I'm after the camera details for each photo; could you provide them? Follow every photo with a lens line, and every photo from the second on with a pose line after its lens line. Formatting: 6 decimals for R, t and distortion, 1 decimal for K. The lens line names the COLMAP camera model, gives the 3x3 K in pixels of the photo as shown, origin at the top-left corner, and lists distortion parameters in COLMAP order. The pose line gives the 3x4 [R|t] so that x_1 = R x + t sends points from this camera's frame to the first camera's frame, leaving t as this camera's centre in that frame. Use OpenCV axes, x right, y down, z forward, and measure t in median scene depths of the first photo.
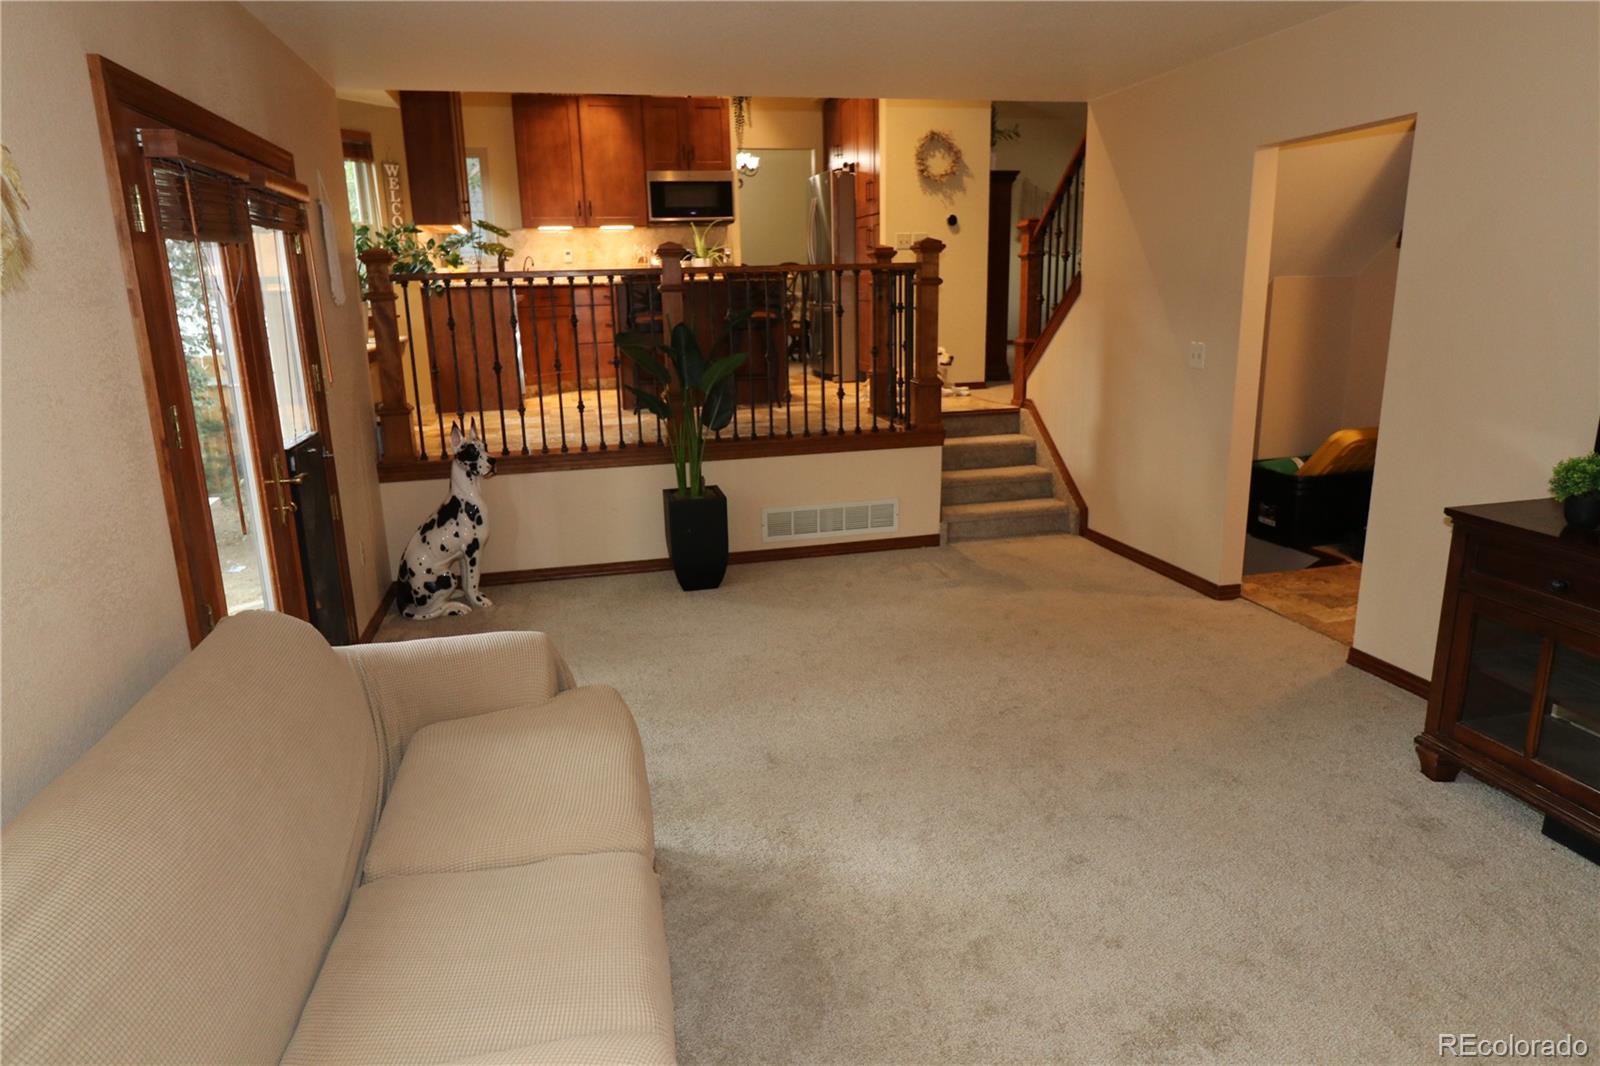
lens RADIAL K [[959.7, 0, 799.8], [0, 959.7, 512.3], [0, 0, 1]] dist [0.003822, -0.000282]
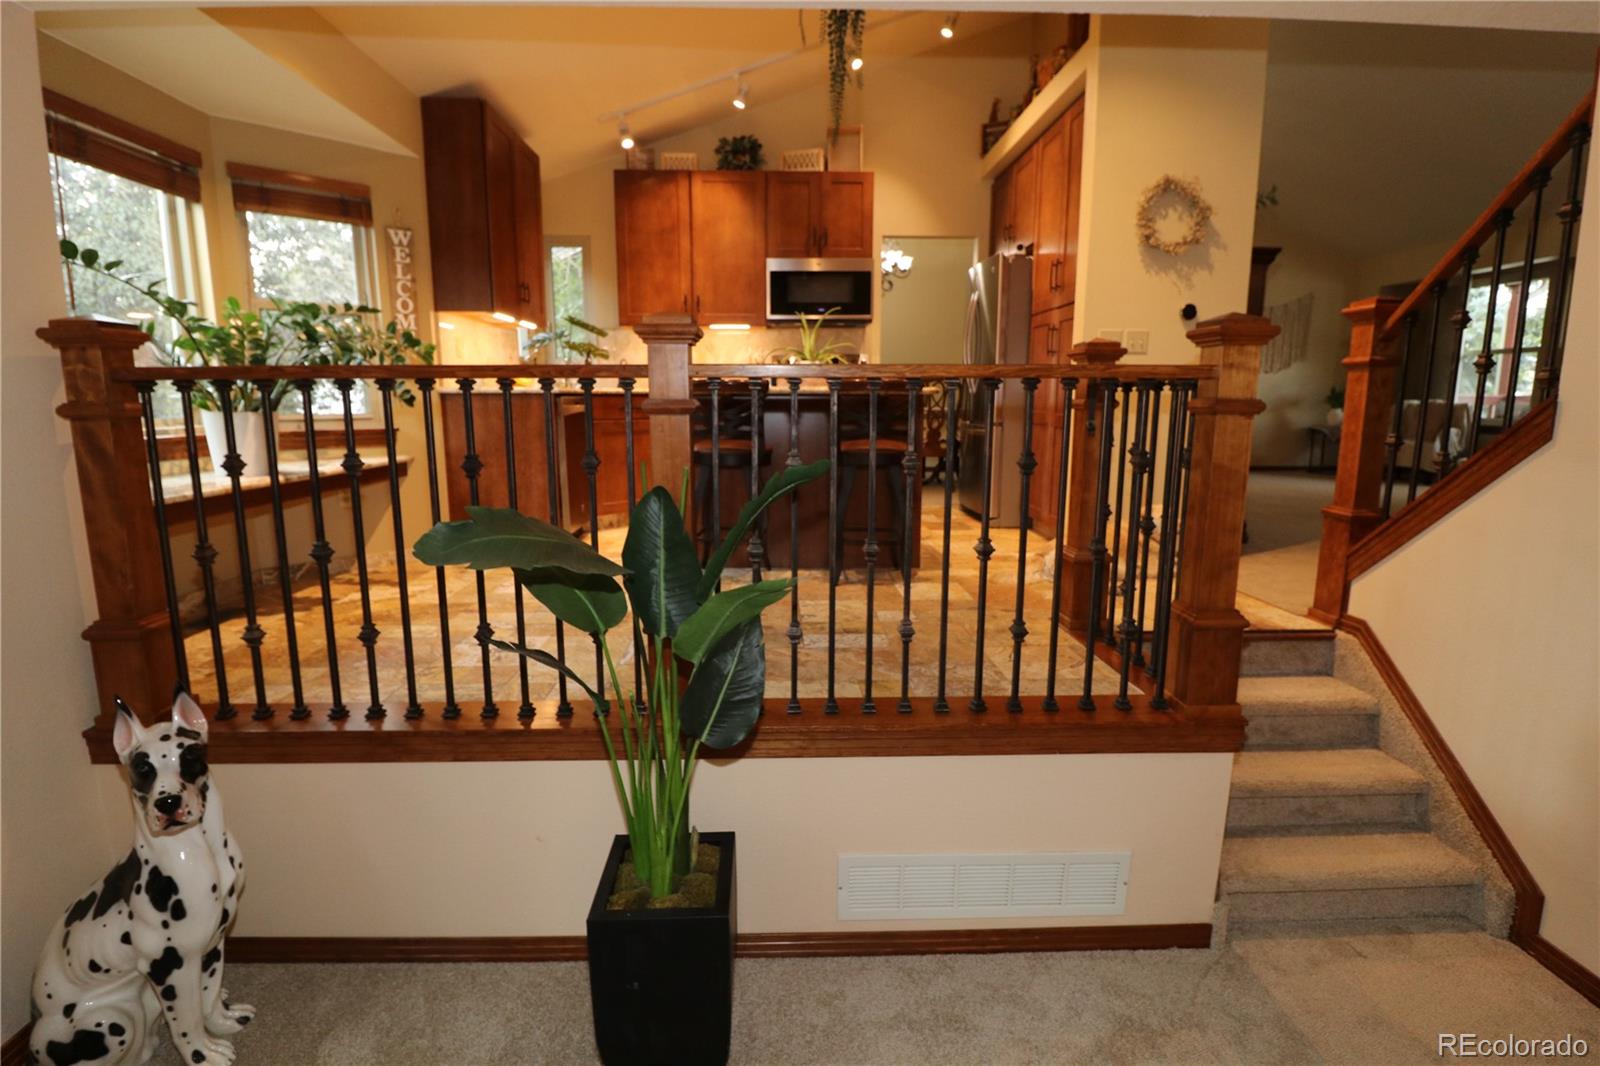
lens RADIAL K [[732.3, 0, 796.3], [0, 732.3, 510.1], [0, 0, 1]] dist [-0.011713, -0.008162]
pose [[0.977766, 0.056944, -0.201817, 0.002887], [-0.072054, 0.995058, -0.068324, -0.106540], [0.196929, 0.081346, 0.977037, 0.435167]]
